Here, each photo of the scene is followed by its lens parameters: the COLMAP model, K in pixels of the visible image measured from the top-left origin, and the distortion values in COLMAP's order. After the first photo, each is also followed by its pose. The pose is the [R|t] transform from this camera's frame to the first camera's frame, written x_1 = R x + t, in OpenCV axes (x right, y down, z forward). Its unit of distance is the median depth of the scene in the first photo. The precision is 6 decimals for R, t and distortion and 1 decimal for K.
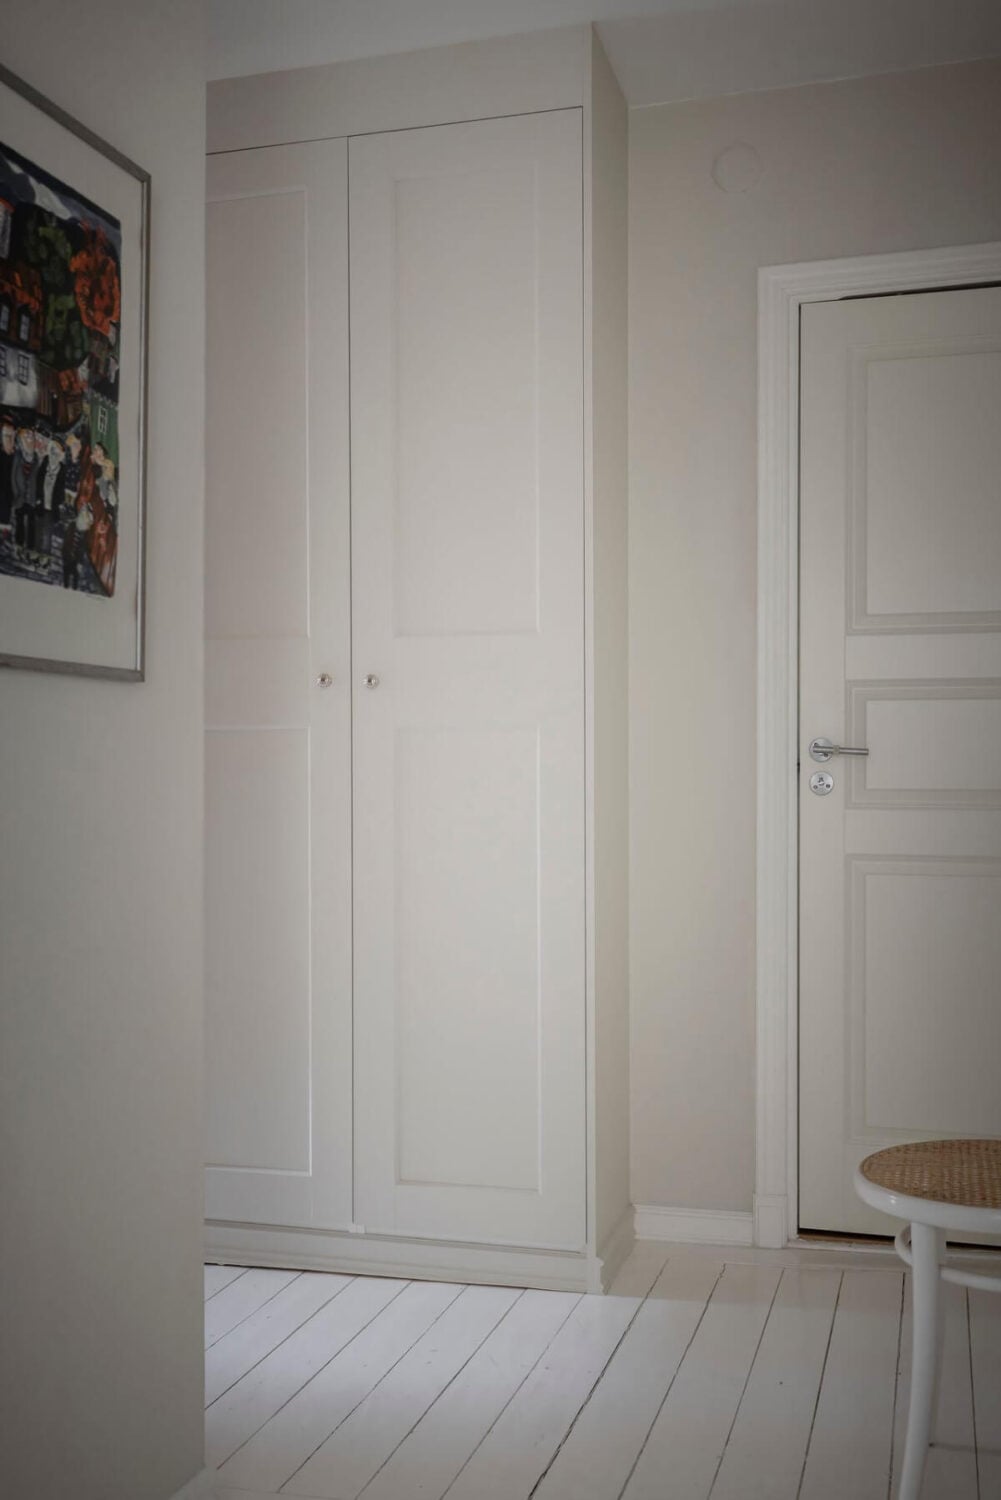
lens RADIAL K [[947.9, 0, 608.0], [0, 947.9, 775.8], [0, 0, 1]] dist [-0.000195, -0.001523]
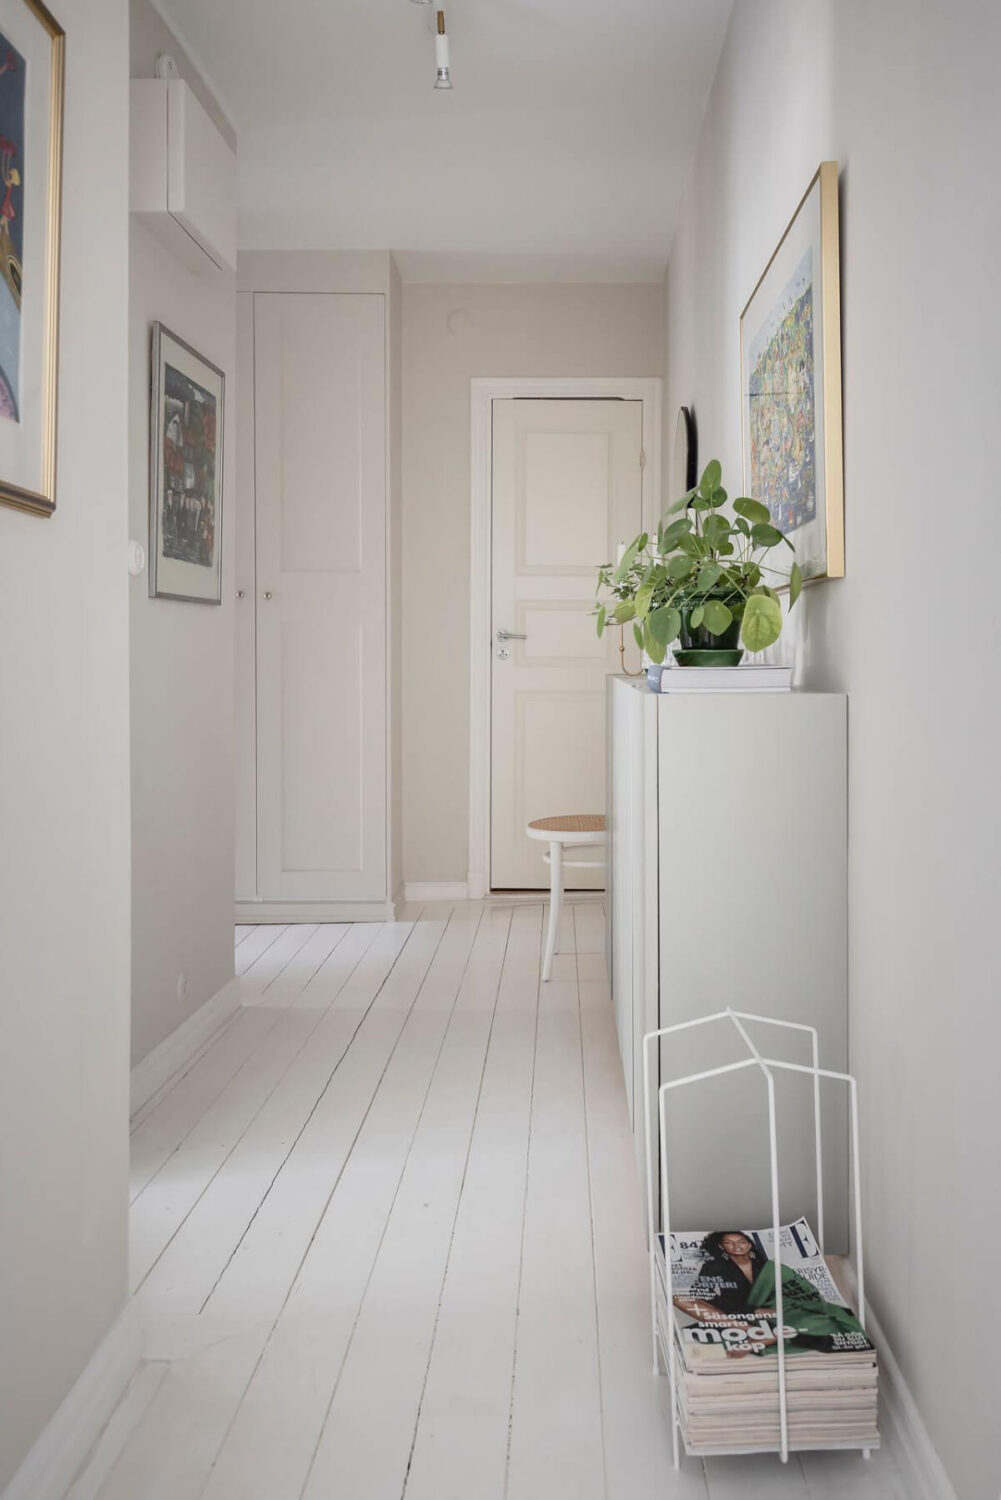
lens RADIAL K [[947.9, 0, 608.0], [0, 947.9, 775.8], [0, 0, 1]] dist [-0.000195, -0.001523]
pose [[0.925335, -0.043278, 0.376673, -0.407460], [-0.008394, 0.990882, 0.134471, -0.008068], [-0.379058, -0.127592, 0.916534, -1.138244]]
